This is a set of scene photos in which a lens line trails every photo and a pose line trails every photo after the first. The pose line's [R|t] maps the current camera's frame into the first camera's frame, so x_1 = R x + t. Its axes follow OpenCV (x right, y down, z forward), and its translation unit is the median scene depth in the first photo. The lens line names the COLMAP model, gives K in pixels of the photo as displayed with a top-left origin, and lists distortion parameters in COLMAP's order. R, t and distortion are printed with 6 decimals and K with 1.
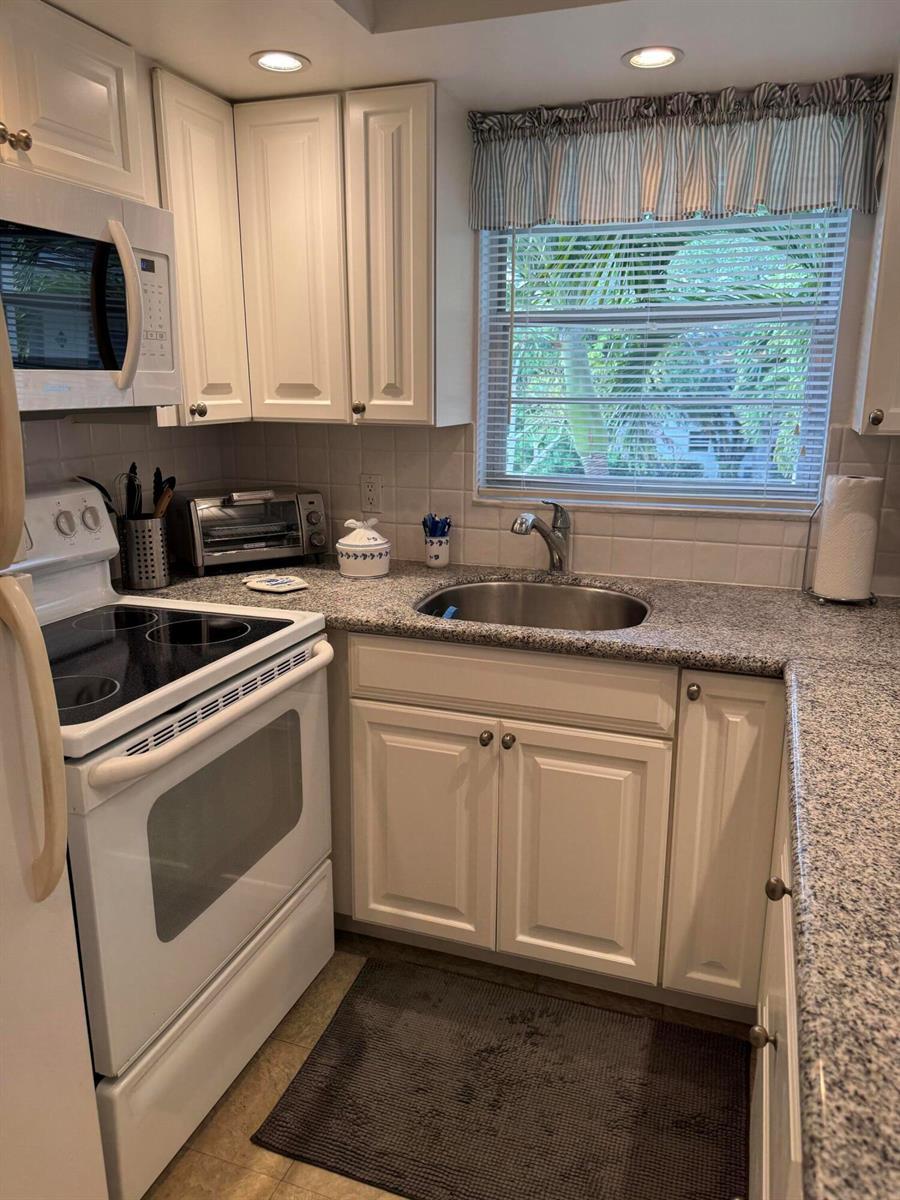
lens RADIAL K [[844.2, 0, 472.7], [0, 844.2, 601.6], [0, 0, 1]] dist [0.066933, -0.079279]
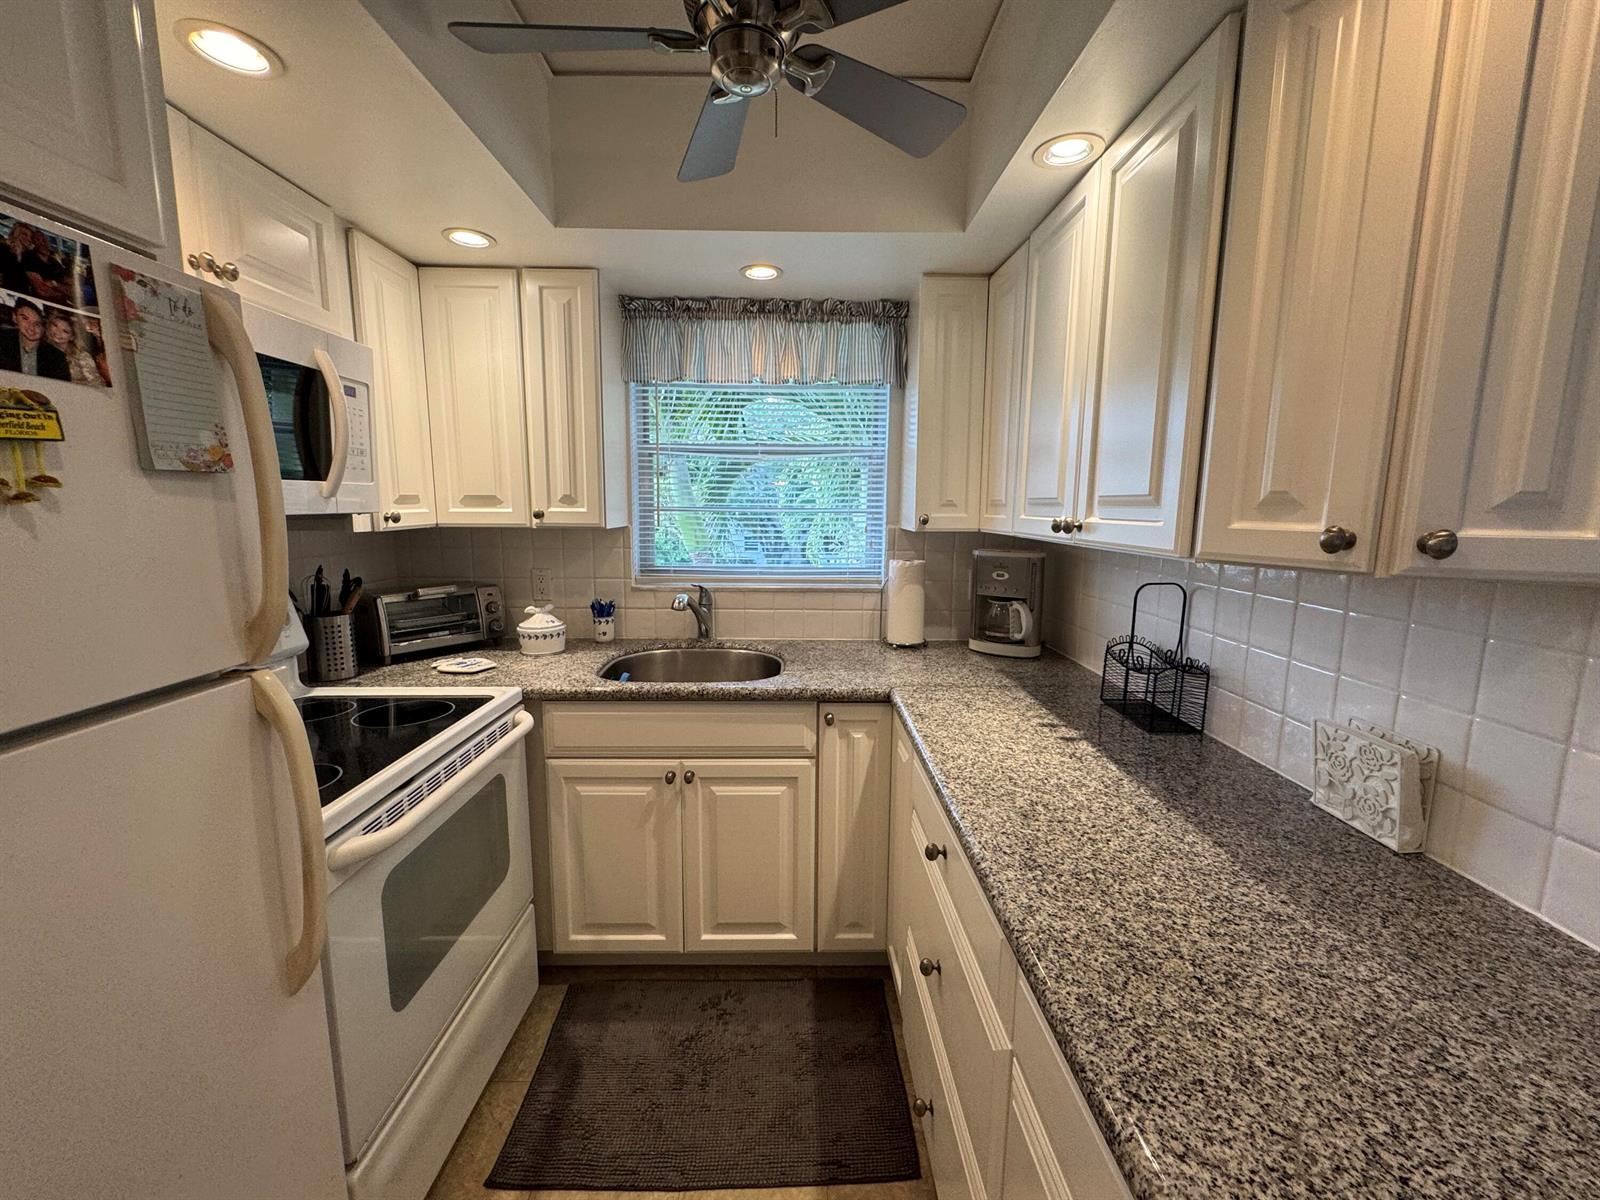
lens RADIAL K [[645.8, 0, 800.0], [0, 645.8, 600.0], [0, 0, 1]] dist [0.000770, 0.000284]
pose [[0.941301, -0.047514, 0.334209, -0.103819], [0.080845, 0.992963, -0.086534, 0.002917], [-0.327745, 0.108474, 0.938518, 0.027269]]
